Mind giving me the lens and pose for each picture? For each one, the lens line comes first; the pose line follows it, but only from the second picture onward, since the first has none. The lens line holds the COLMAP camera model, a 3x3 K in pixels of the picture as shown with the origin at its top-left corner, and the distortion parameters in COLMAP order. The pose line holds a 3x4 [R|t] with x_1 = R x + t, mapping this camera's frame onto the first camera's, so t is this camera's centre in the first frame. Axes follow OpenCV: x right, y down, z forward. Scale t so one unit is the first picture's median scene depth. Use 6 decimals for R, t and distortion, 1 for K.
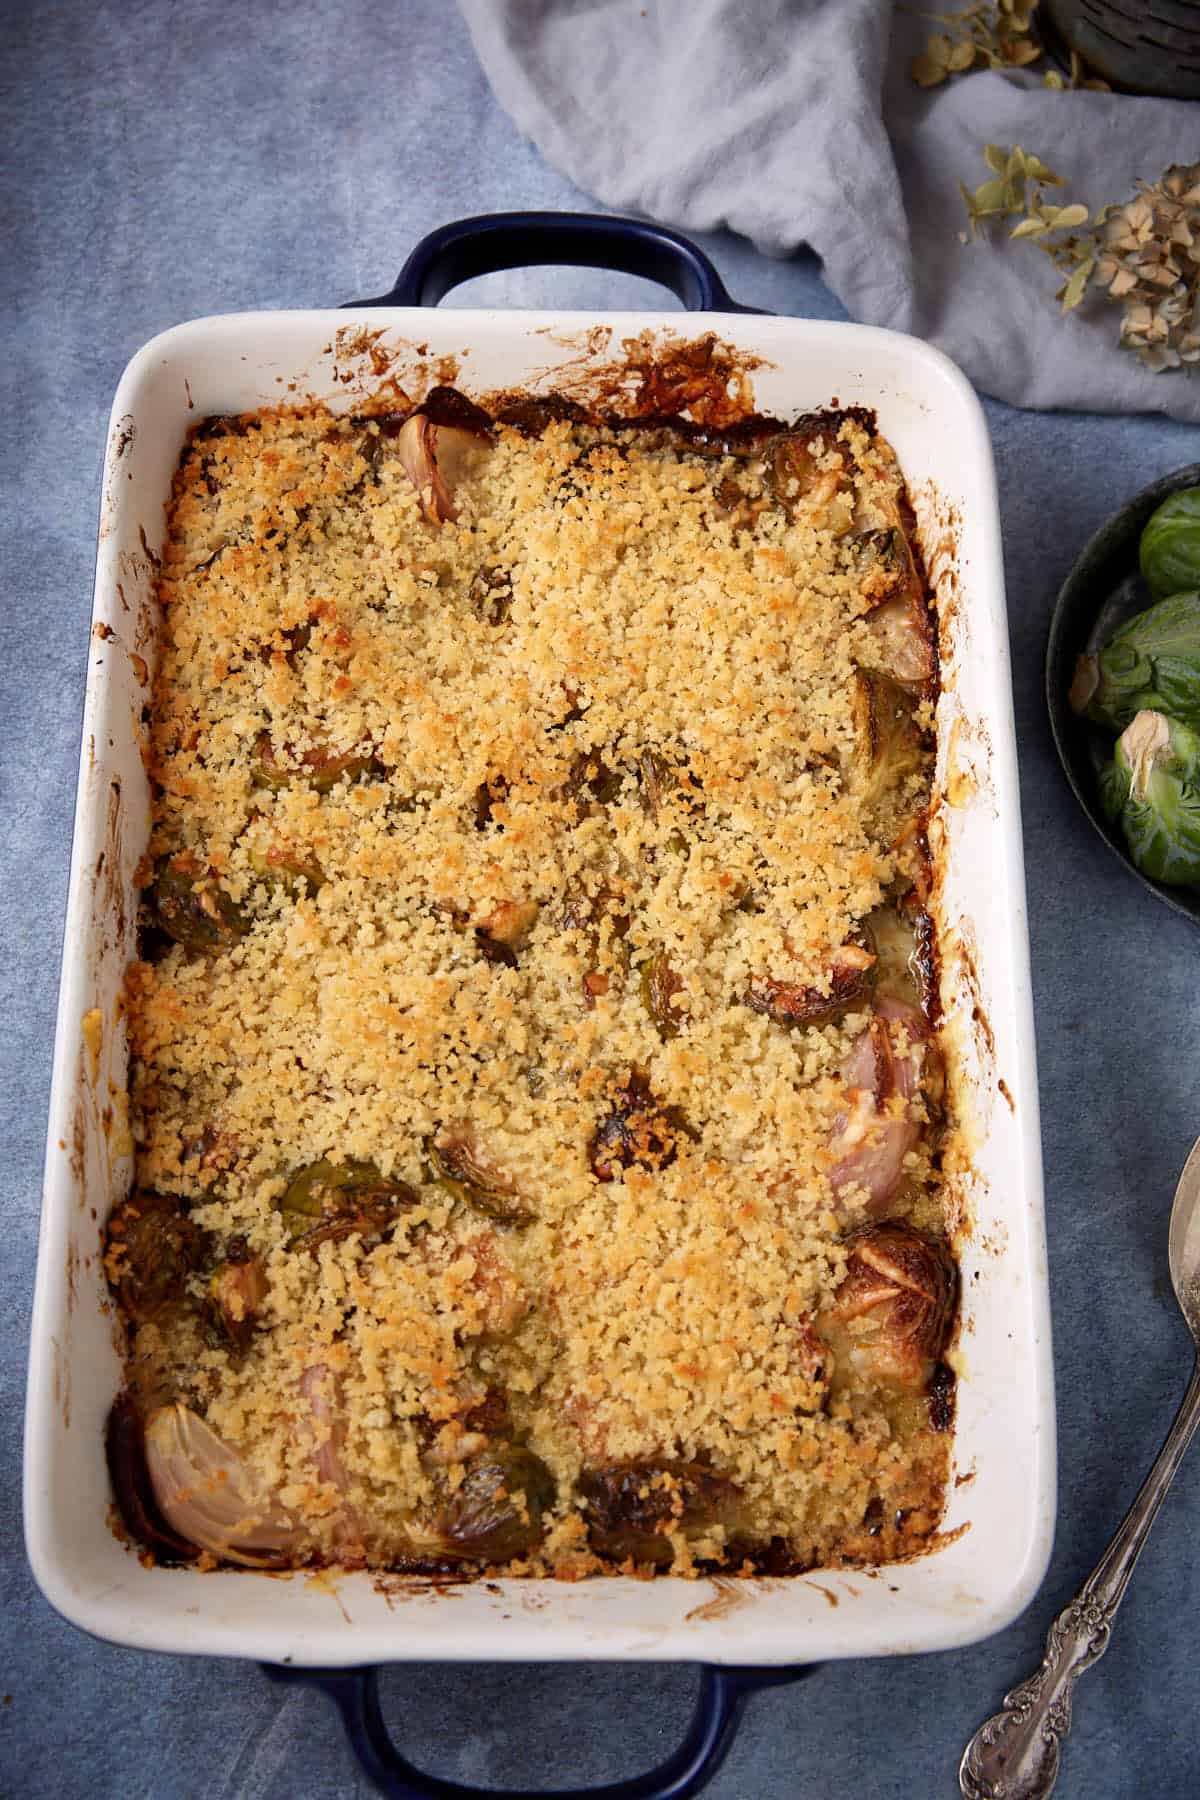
lens RADIAL K [[2070.7, 0, 600.0], [0, 2070.7, 900.0], [0, 0, 1]] dist [-0.102905, 0.028439]
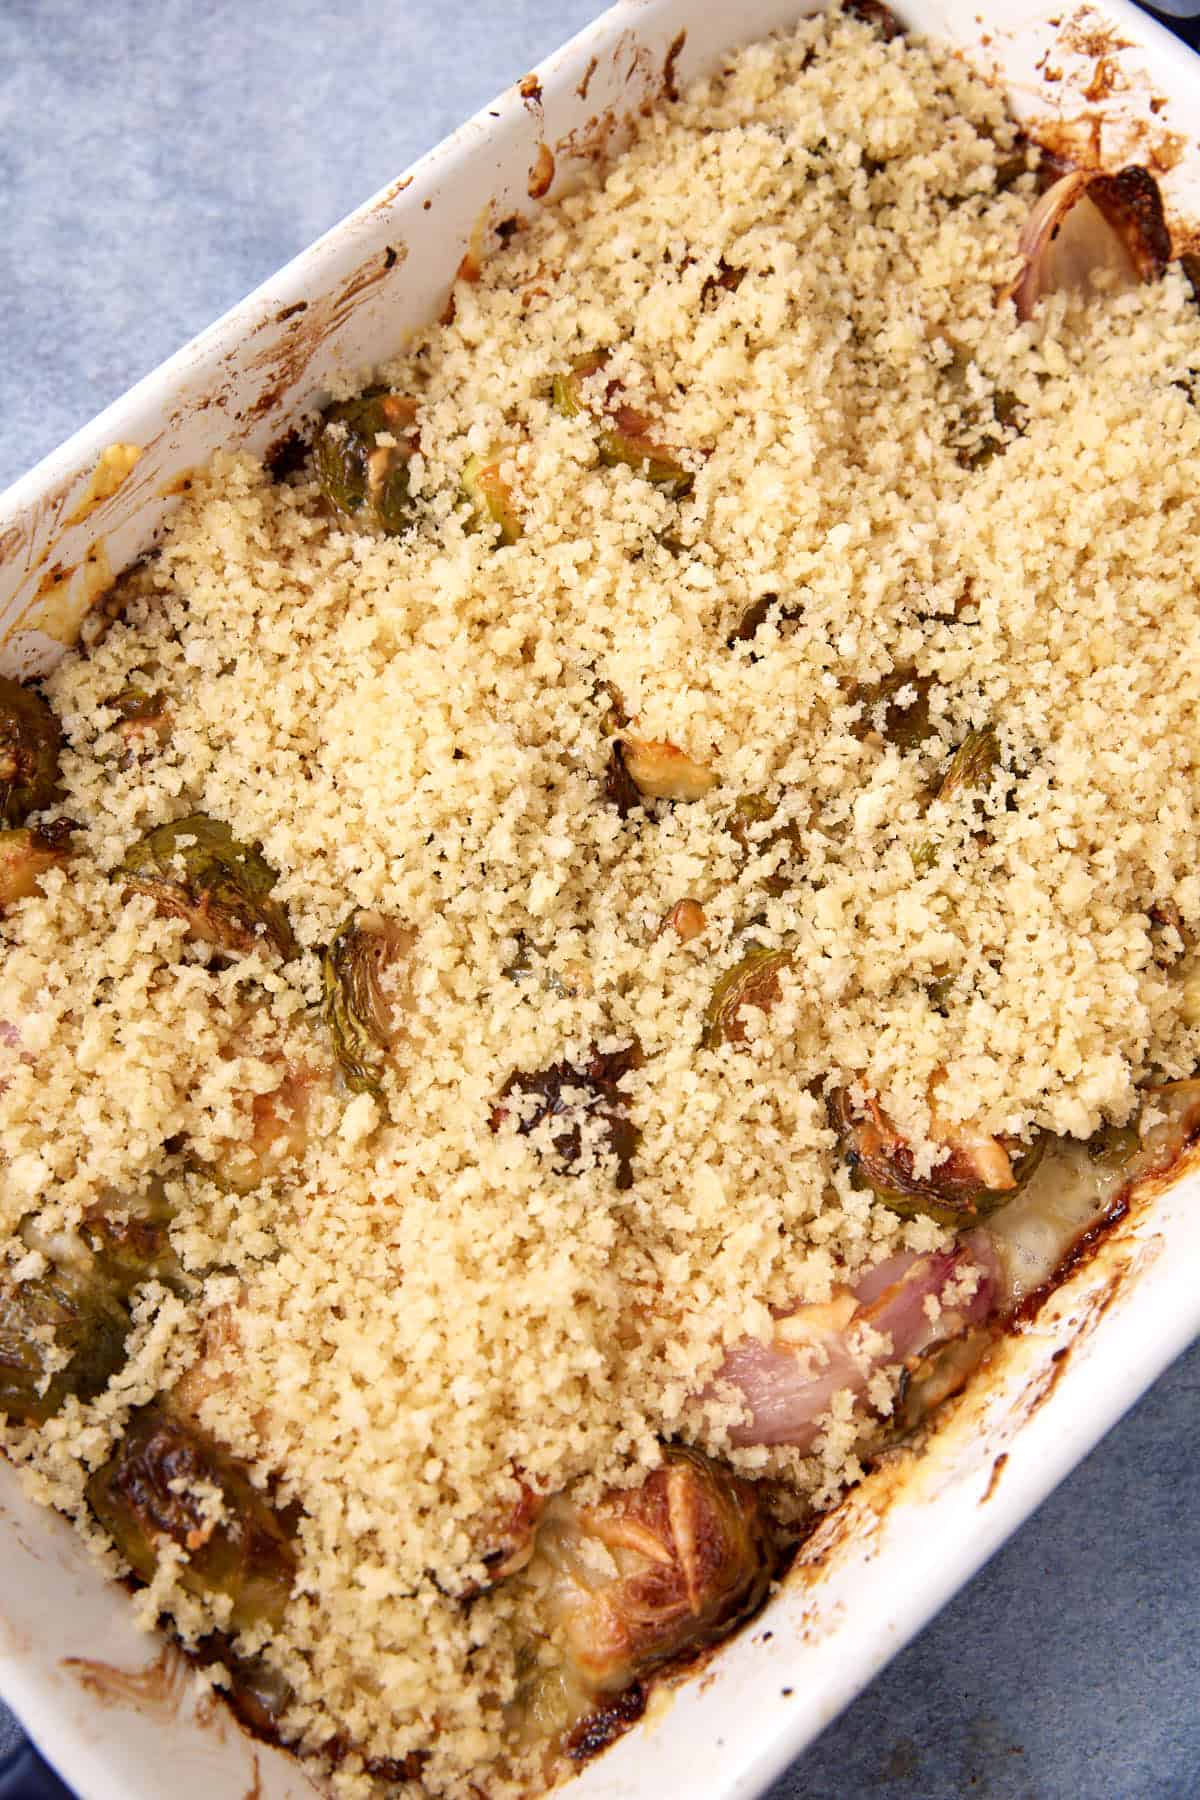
lens RADIAL K [[2070.7, 0, 600.0], [0, 2070.7, 900.0], [0, 0, 1]] dist [-0.102905, 0.028439]
pose [[0.697145, 0.684927, -0.211812, 0.117426], [-0.682327, 0.724557, 0.097195, -0.011063], [0.220042, 0.076766, 0.972465, 0.328815]]
